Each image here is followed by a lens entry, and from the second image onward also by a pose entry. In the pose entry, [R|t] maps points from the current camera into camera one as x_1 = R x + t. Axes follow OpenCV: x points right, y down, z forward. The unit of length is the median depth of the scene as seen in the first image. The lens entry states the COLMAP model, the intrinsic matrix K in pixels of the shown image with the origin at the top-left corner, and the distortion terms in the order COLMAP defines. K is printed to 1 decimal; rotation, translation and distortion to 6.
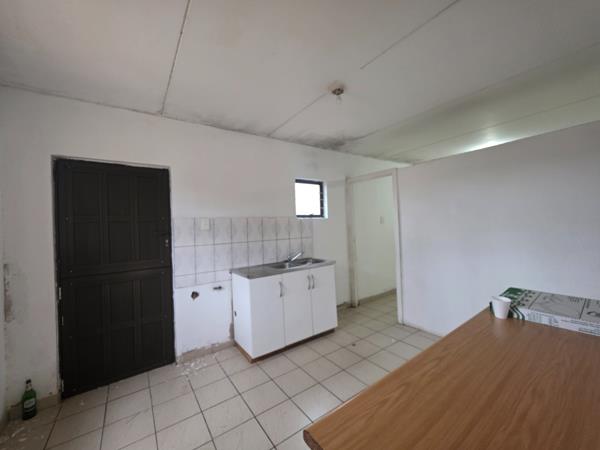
lens RADIAL K [[246.3, 0, 300.0], [0, 246.3, 225.0], [0, 0, 1]] dist [0.000493, -0.000396]
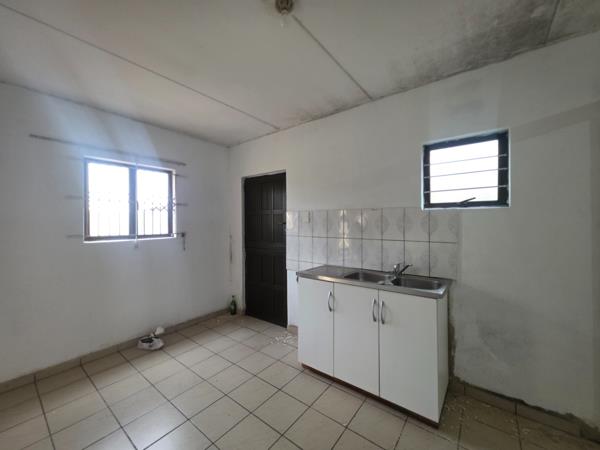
lens RADIAL K [[246.3, 0, 300.0], [0, 246.3, 225.0], [0, 0, 1]] dist [0.000493, -0.000396]
pose [[0.274223, 0.046820, -0.960526, 0.595848], [-0.006334, 0.998880, 0.046881, -0.017514], [0.961645, -0.006771, 0.274213, 0.646270]]
